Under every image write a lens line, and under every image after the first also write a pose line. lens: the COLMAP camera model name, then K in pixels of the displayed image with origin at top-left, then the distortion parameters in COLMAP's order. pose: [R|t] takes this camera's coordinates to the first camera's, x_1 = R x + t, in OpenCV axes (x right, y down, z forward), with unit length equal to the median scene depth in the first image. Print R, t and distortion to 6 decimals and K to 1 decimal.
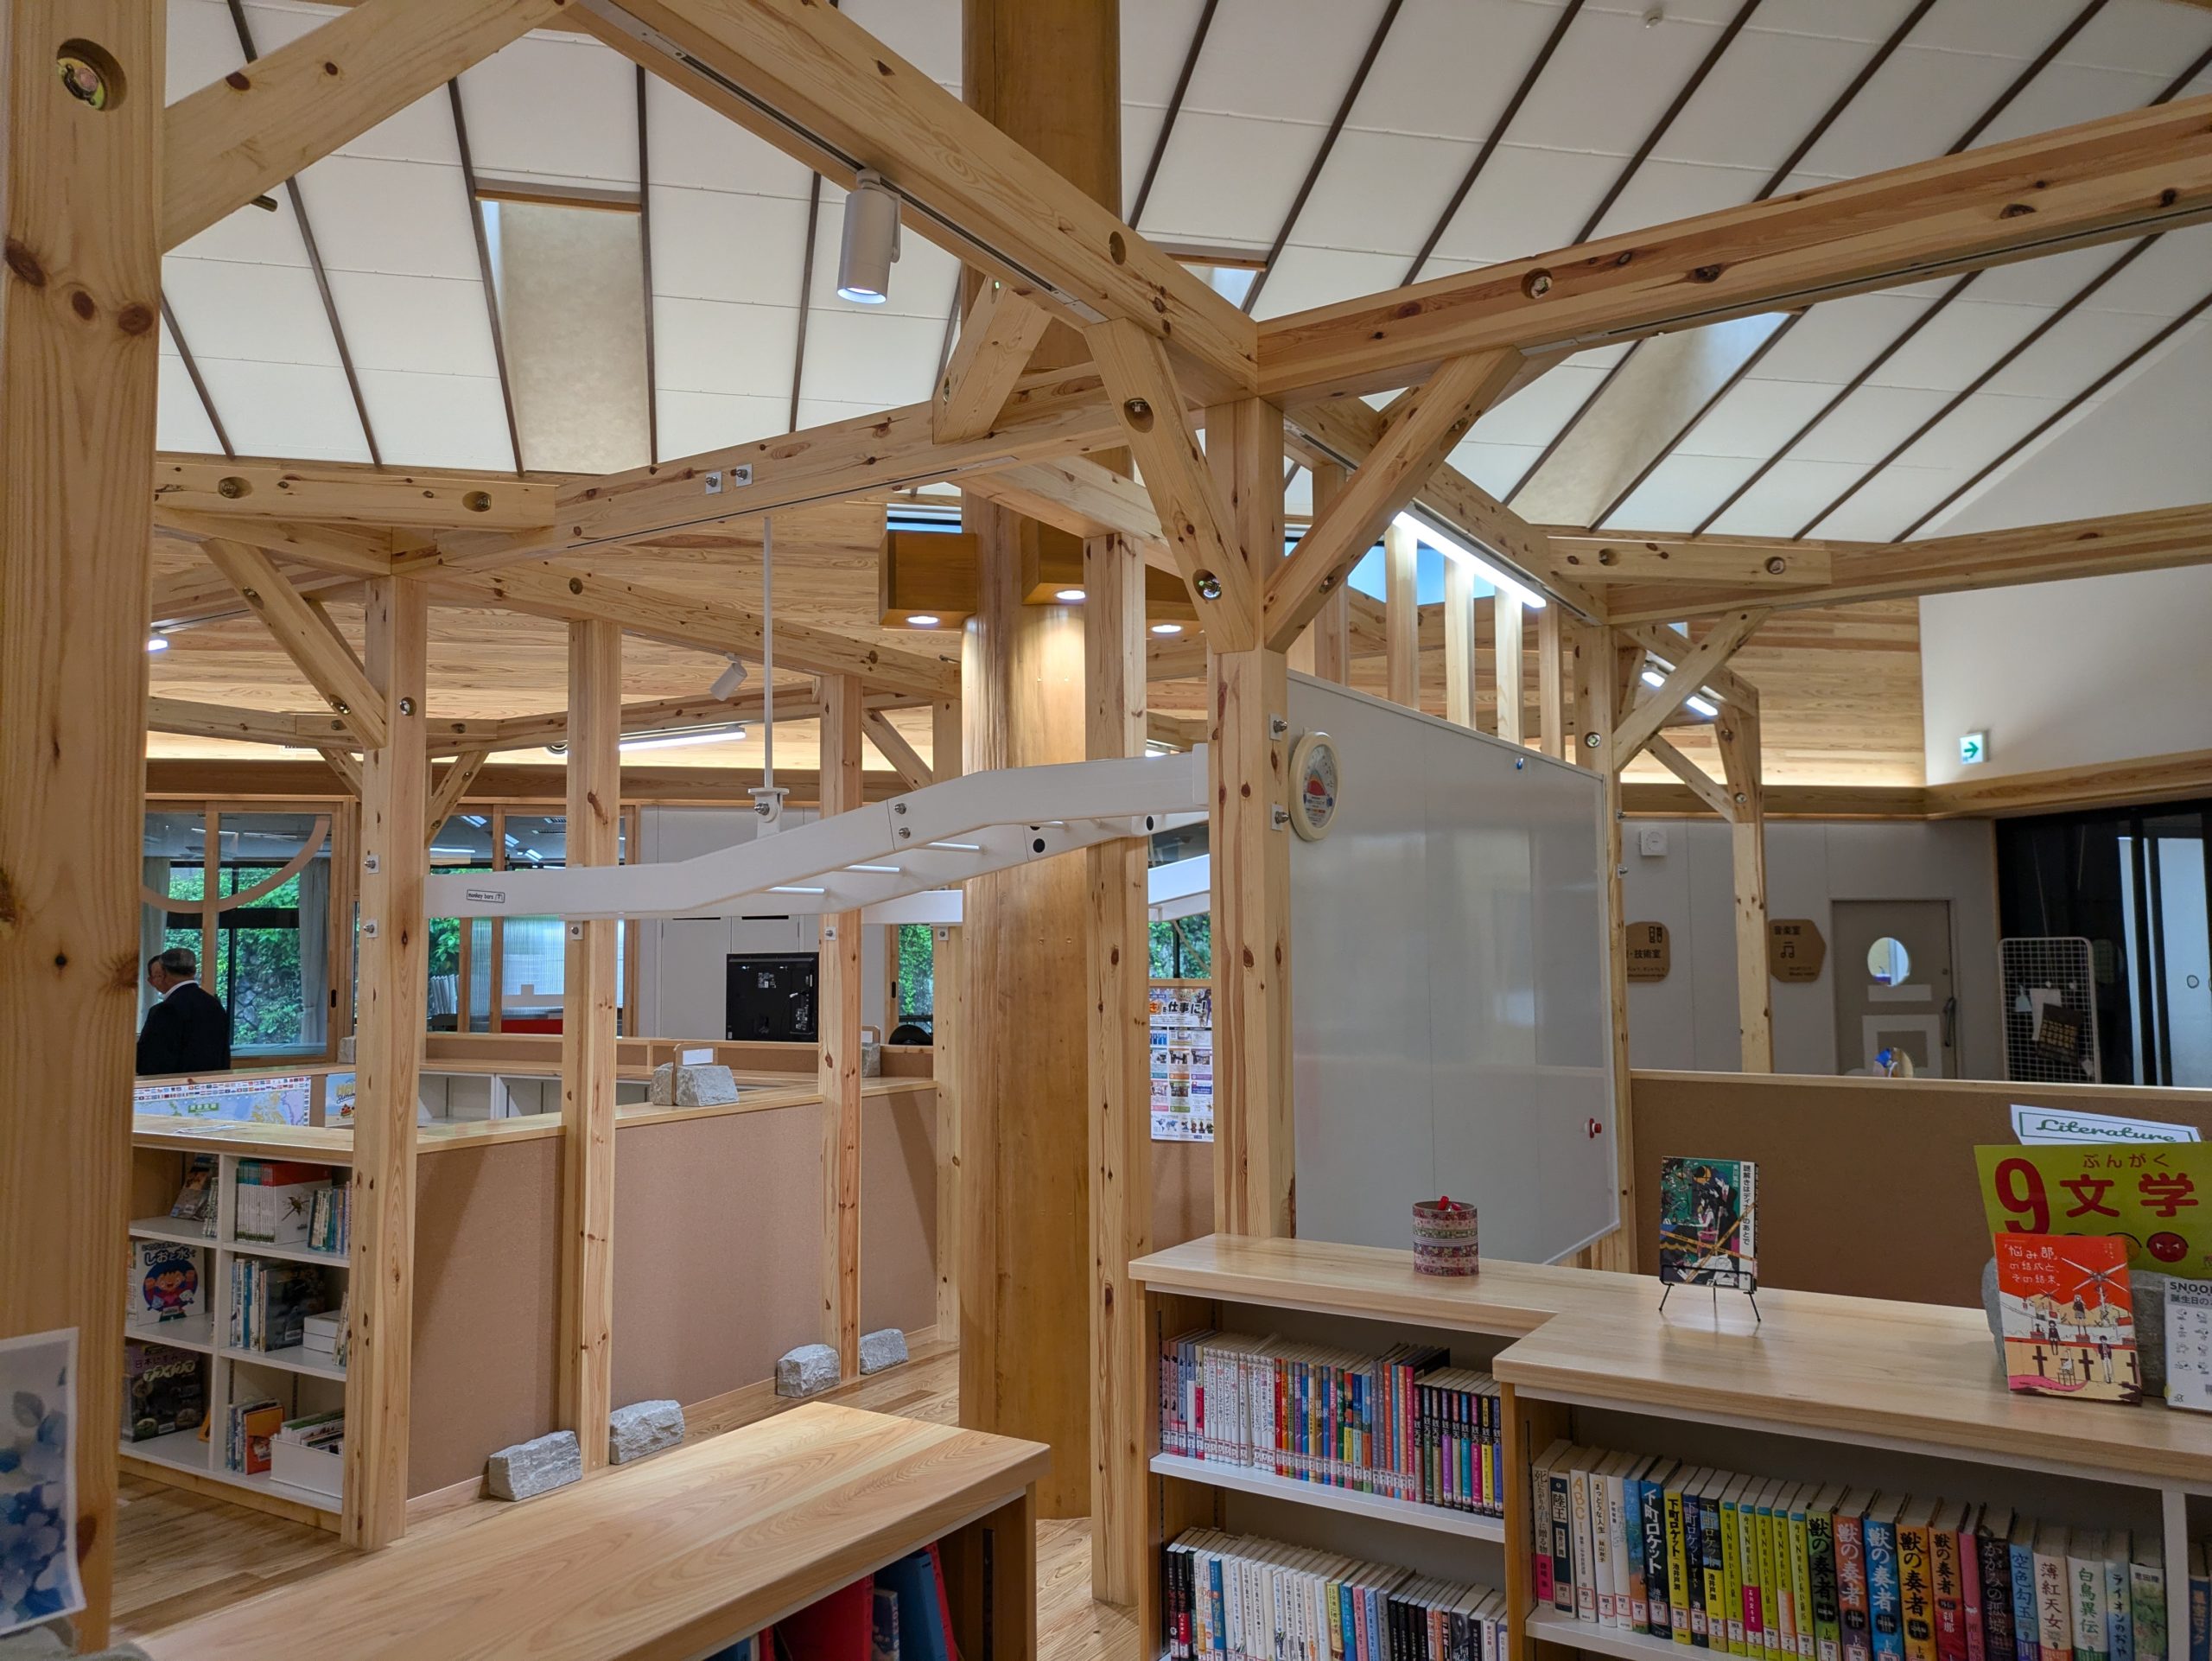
lens RADIAL K [[1599.7, 0, 1105.9], [0, 1599.7, 861.5], [0, 0, 1]] dist [0.009776, 0.001339]
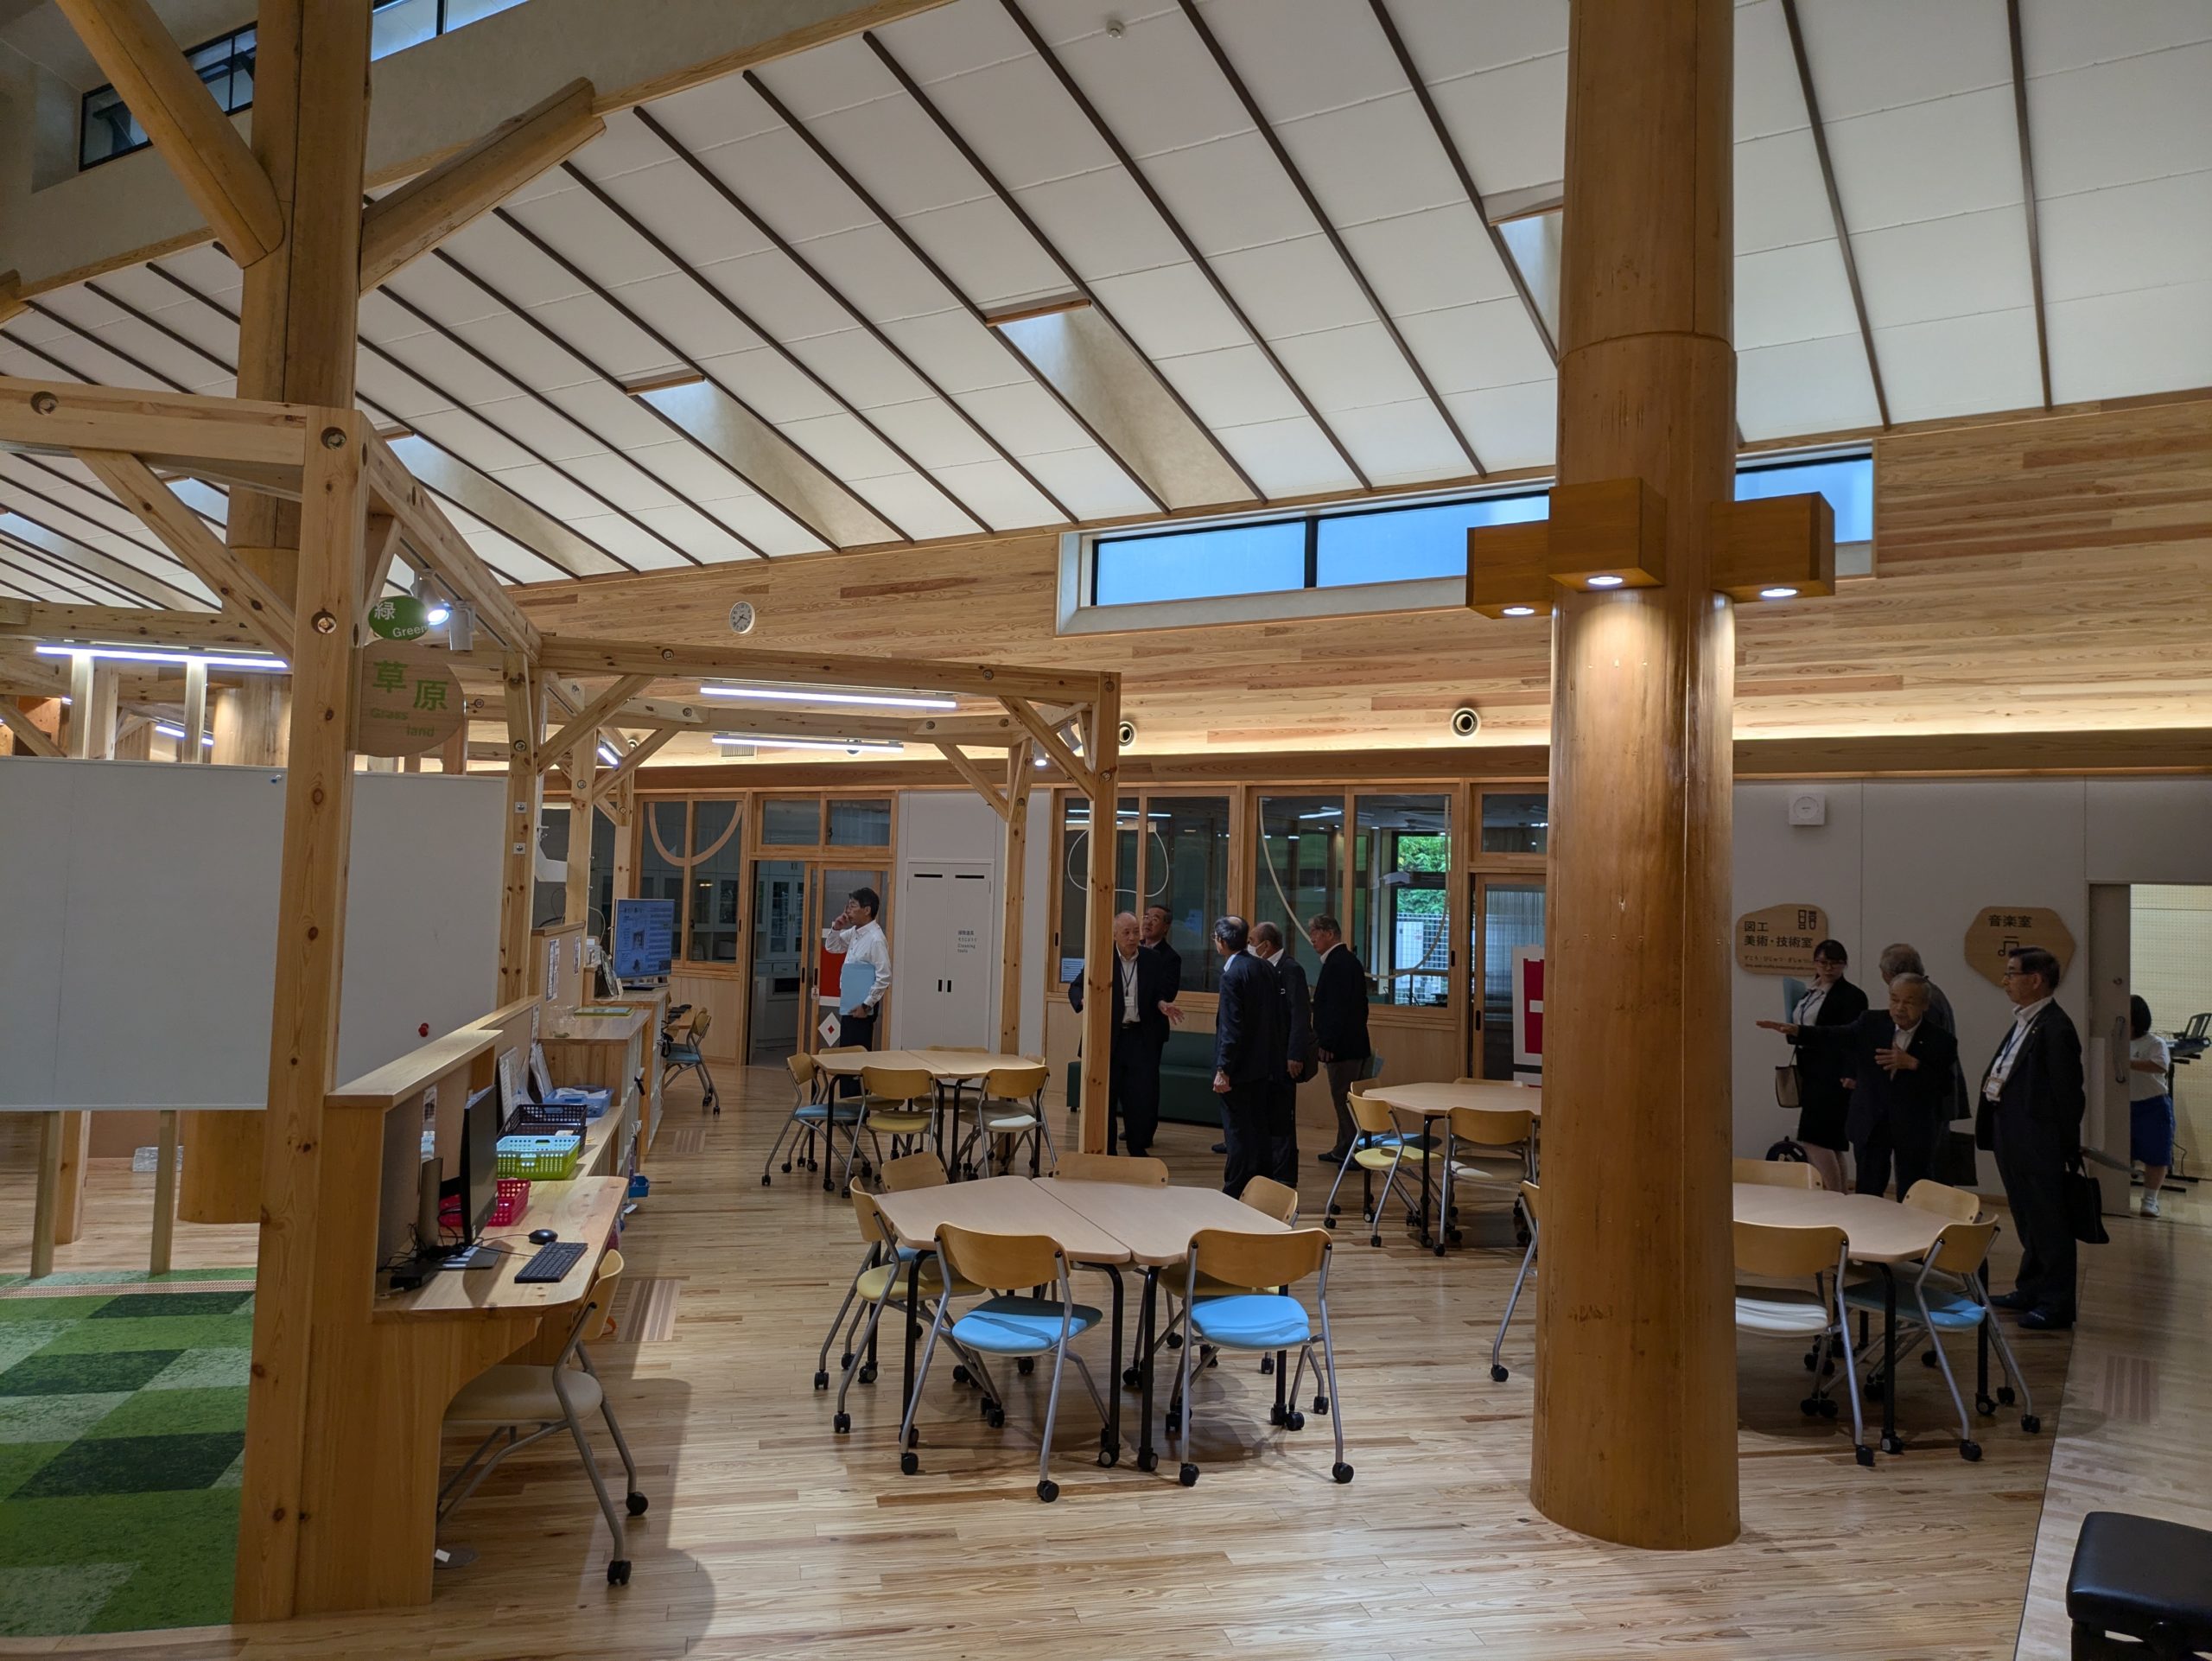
lens RADIAL K [[1624.3, 0, 1106.0], [0, 1624.3, 830.5], [0, 0, 1]] dist [0.000570, -0.000506]
pose [[0.711286, -0.001323, -0.702902, 0.656799], [-0.001779, 0.999992, -0.003682, 0.003017], [0.702901, 0.003869, 0.711277, 0.139671]]
